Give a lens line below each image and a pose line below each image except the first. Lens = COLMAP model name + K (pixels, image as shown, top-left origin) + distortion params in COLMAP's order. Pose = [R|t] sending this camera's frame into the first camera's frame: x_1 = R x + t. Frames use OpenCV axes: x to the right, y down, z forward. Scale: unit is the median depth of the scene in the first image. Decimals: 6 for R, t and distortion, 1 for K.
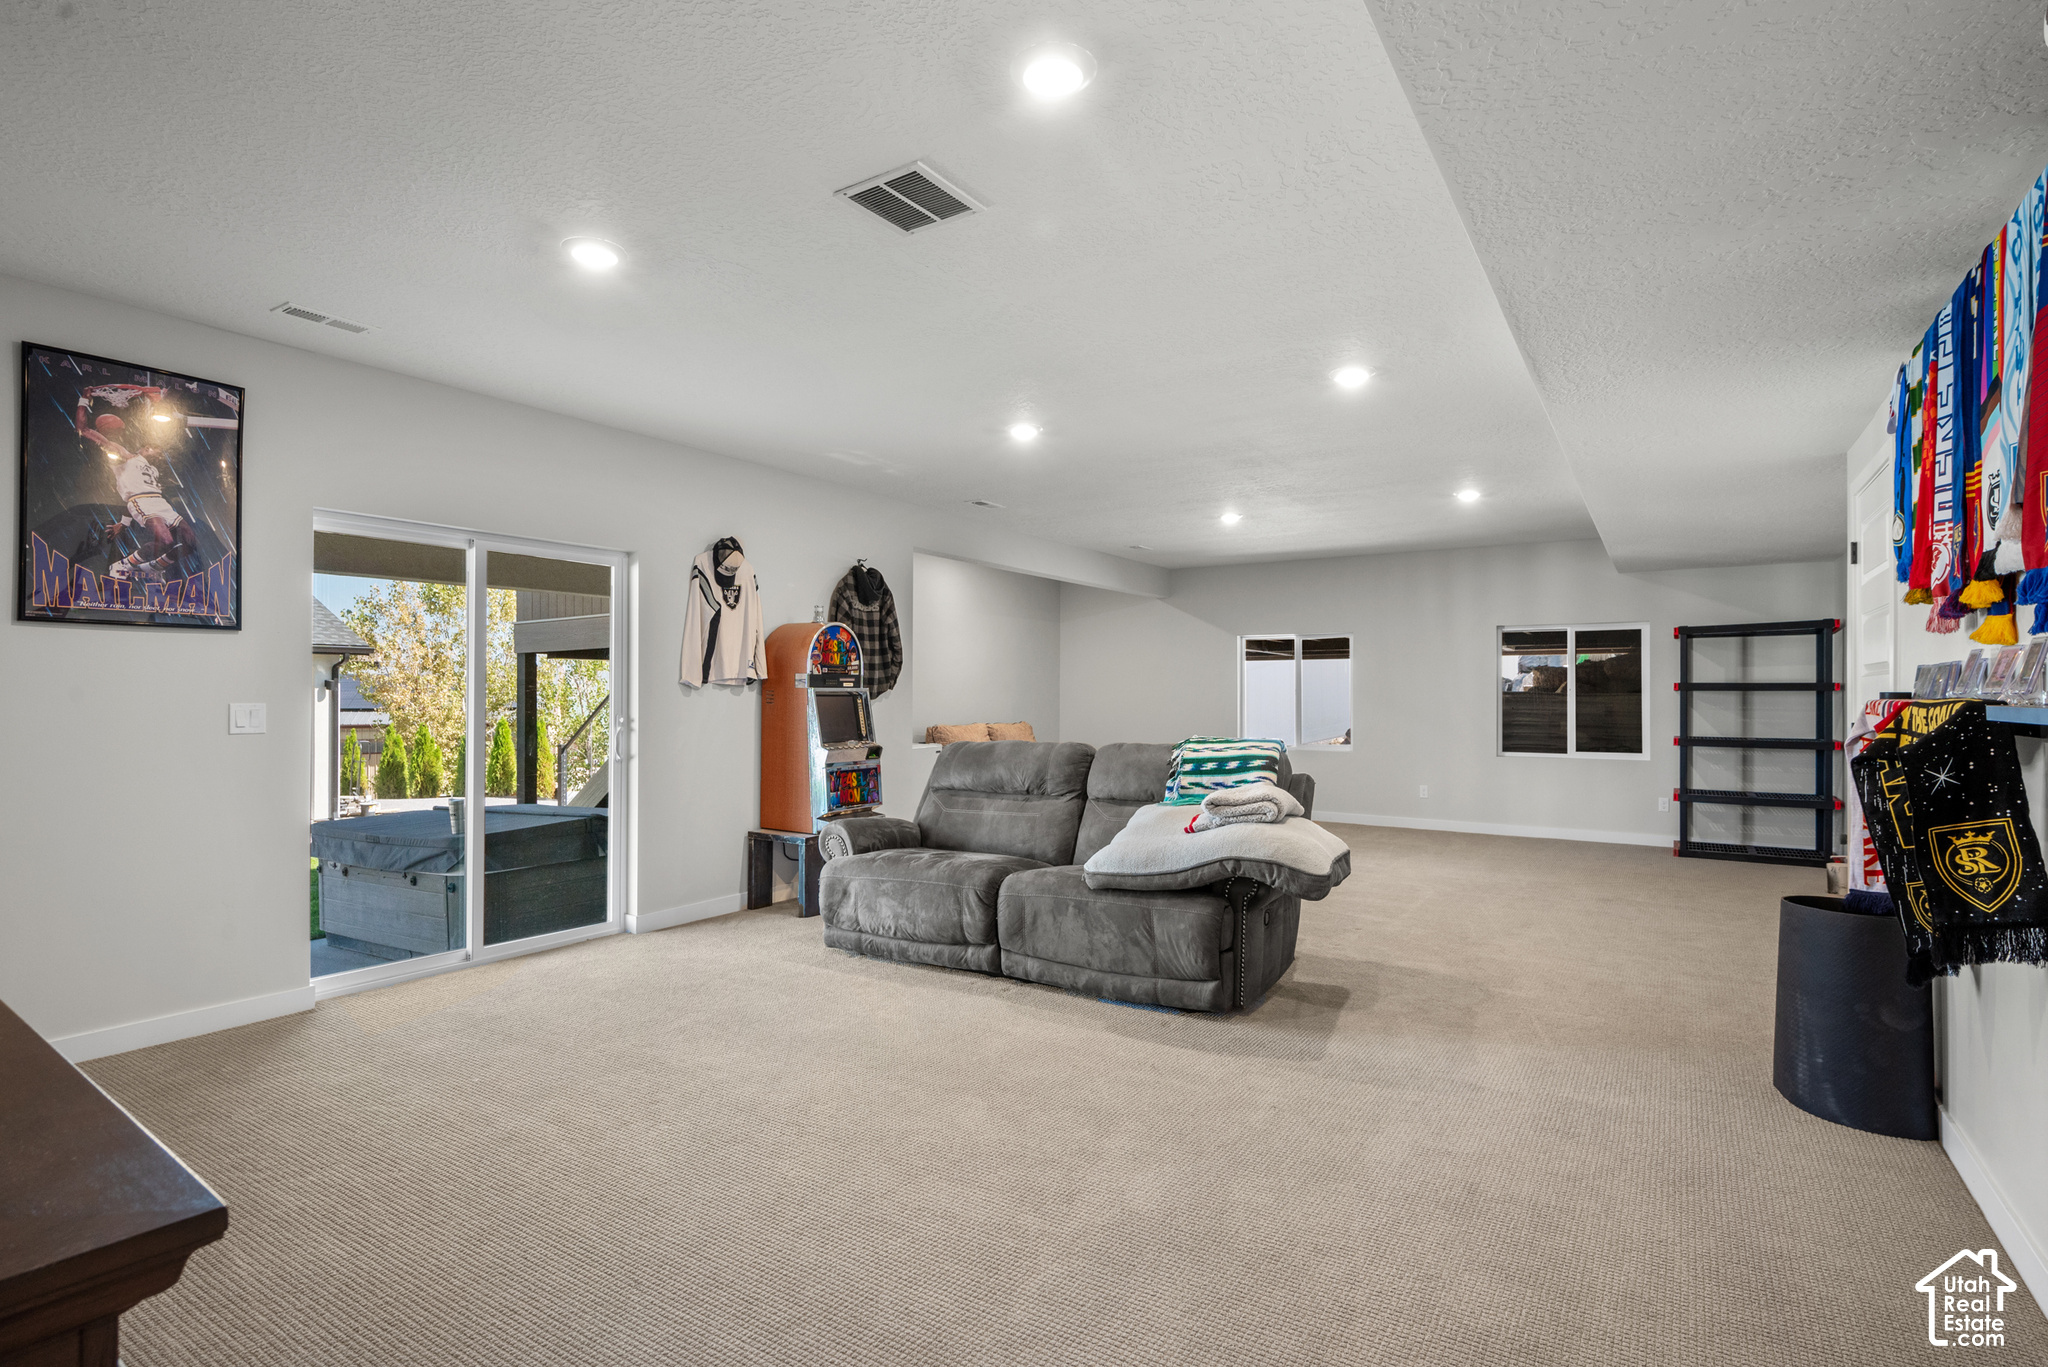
lens RADIAL K [[1005.2, 0, 1024.0], [0, 1005.2, 683.5], [0, 0, 1]] dist [0.000090, -0.000003]
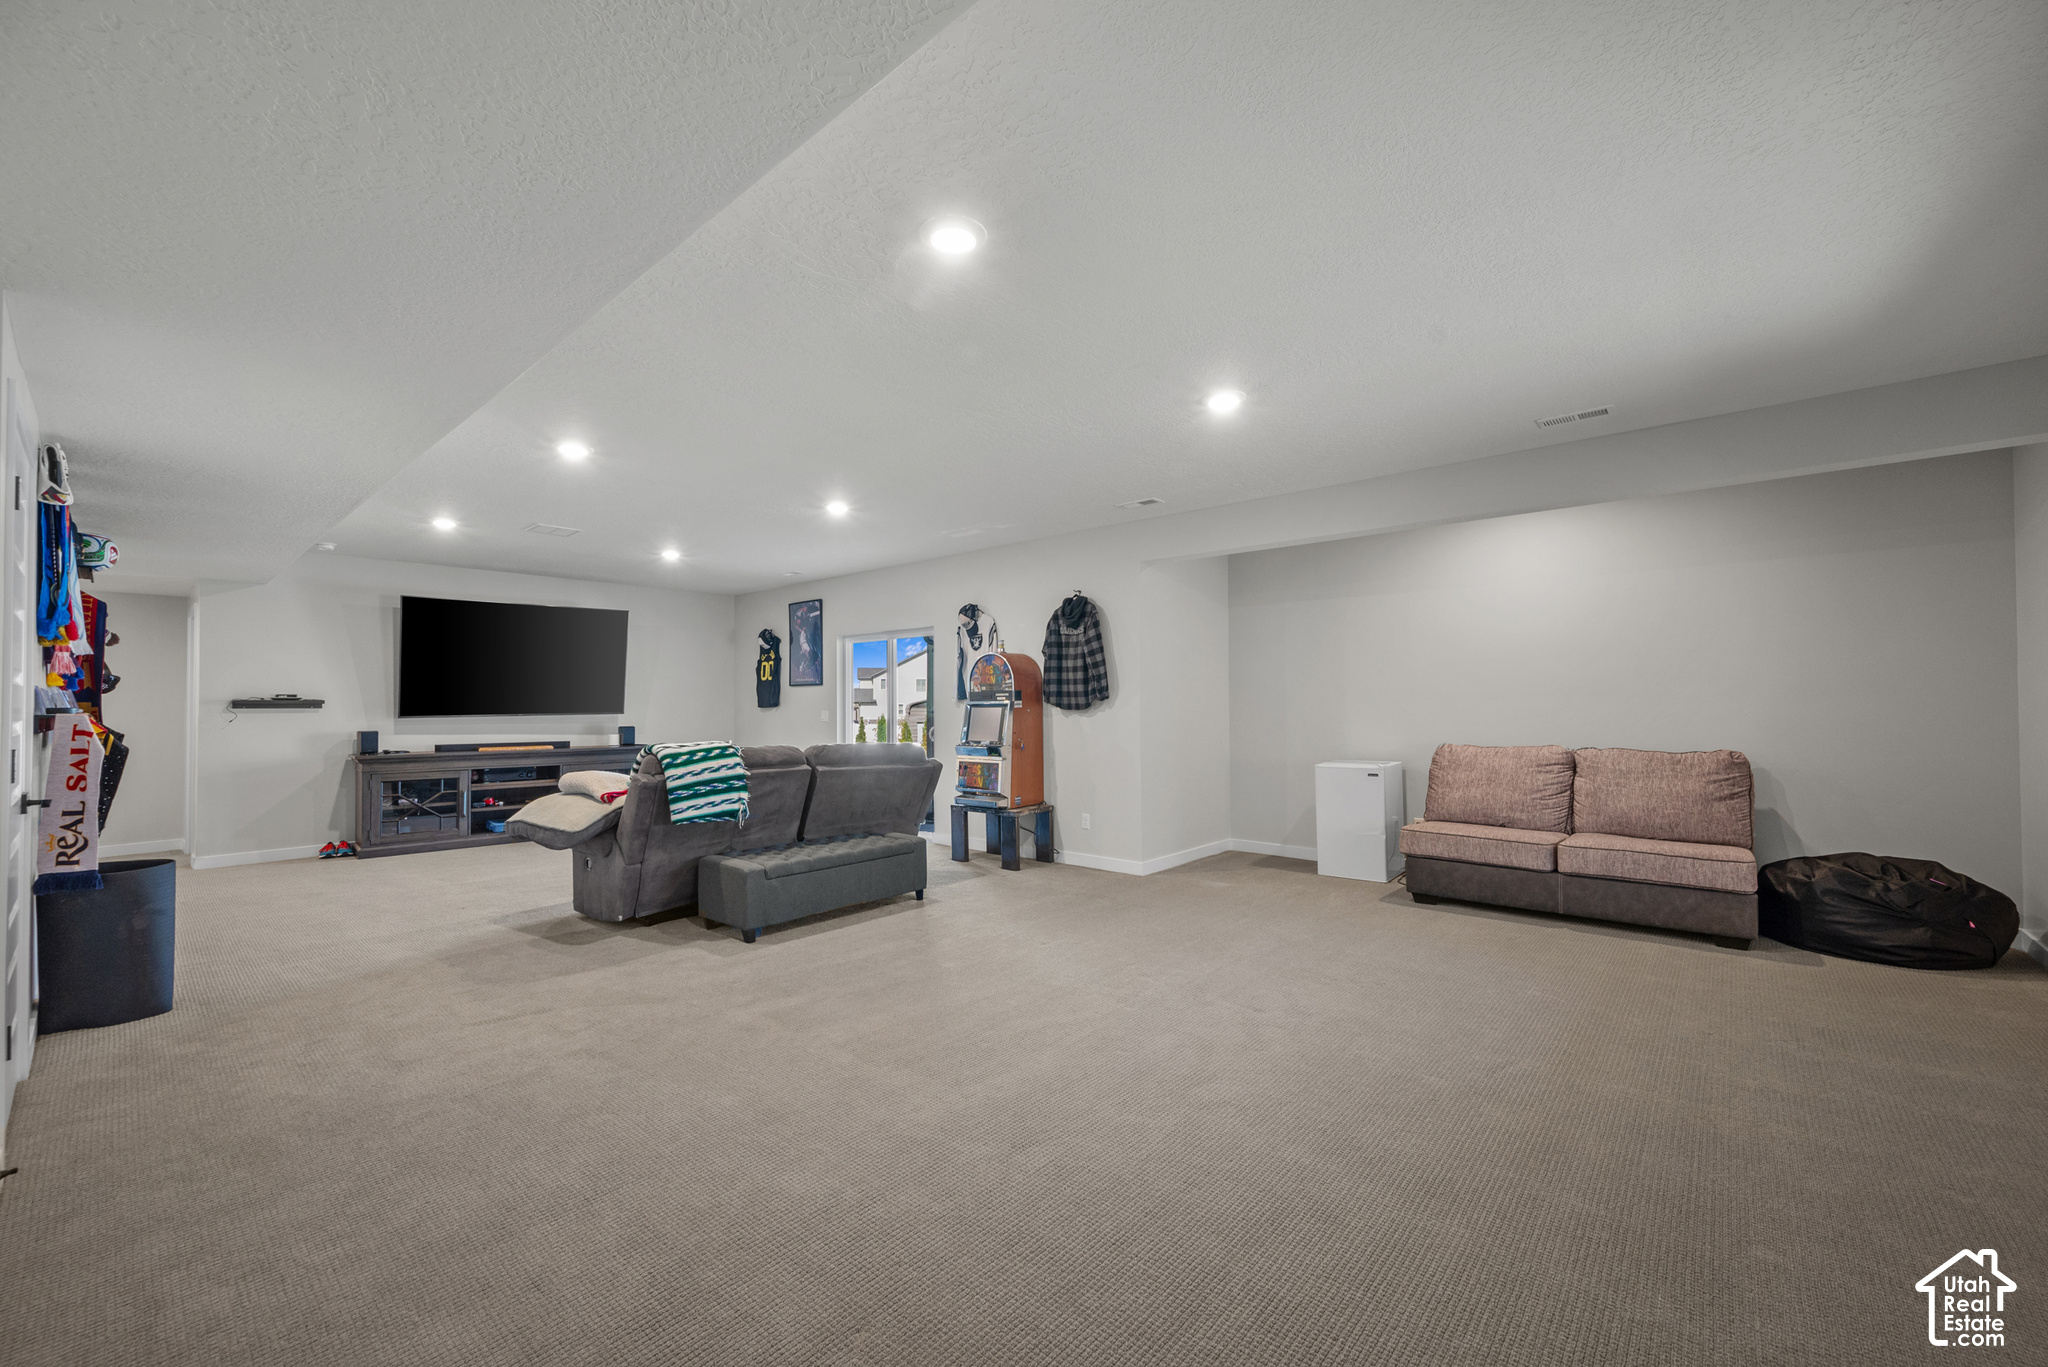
lens RADIAL K [[792.5, 0, 1025.2], [0, 792.5, 704.4], [0, 0, 1]] dist [-0.000102, -0.000004]
pose [[-0.147324, -0.005640, -0.989072, 0.849307], [0.014394, 0.999866, -0.007846, 0.017474], [0.988983, -0.015393, -0.147223, 1.198977]]
